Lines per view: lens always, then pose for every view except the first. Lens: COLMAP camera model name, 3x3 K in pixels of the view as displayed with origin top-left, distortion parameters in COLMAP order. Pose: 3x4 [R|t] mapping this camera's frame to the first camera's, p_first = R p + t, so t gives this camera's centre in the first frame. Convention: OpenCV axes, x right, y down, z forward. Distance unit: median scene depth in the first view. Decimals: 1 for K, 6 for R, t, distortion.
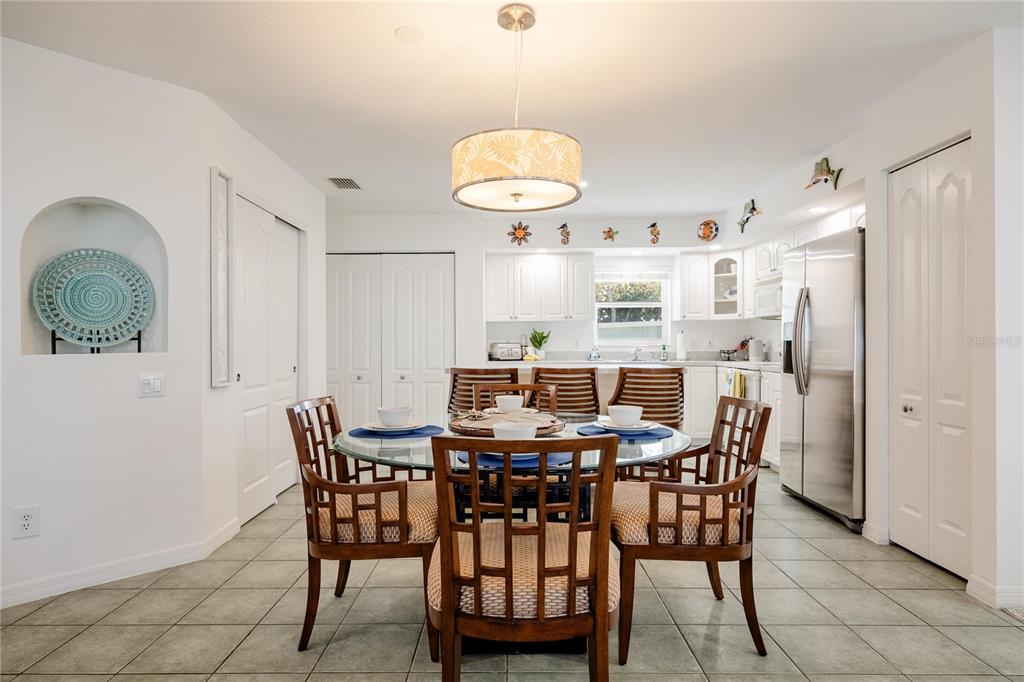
lens RADIAL K [[567.8, 0, 503.9], [0, 567.8, 345.1], [0, 0, 1]] dist [0.006012, 0.001144]
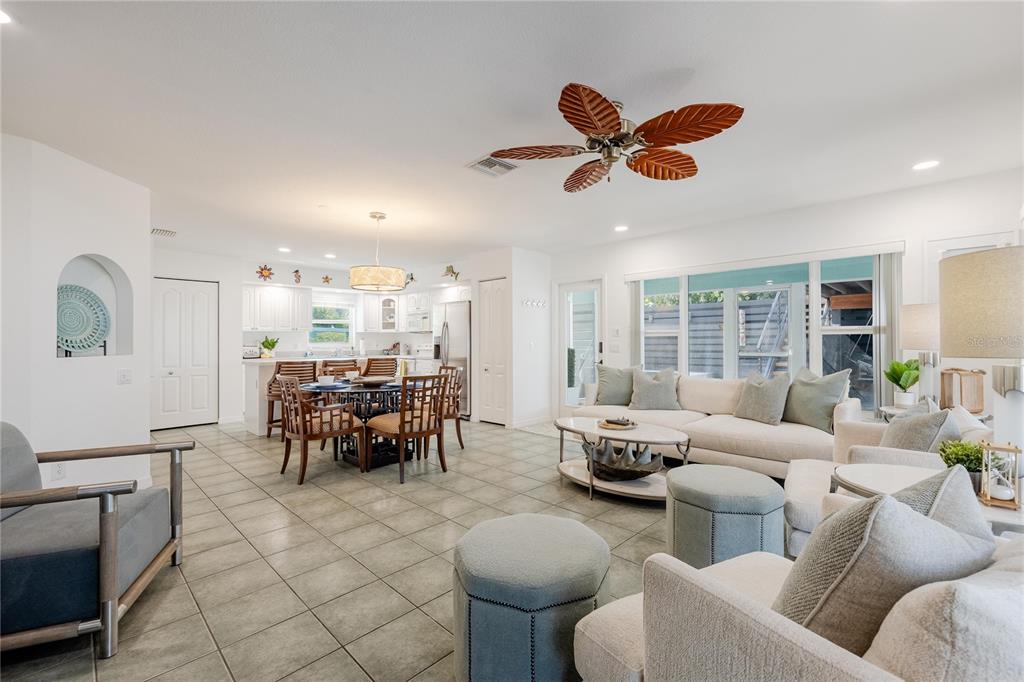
lens RADIAL K [[440.4, 0, 526.2], [0, 440.4, 339.0], [0, 0, 1]] dist [0.001075, 0.000039]
pose [[0.683735, 0.003757, 0.729721, -0.364116], [0.006588, 0.999914, -0.011321, -0.004976], [-0.729701, 0.012548, 0.683651, -0.303953]]
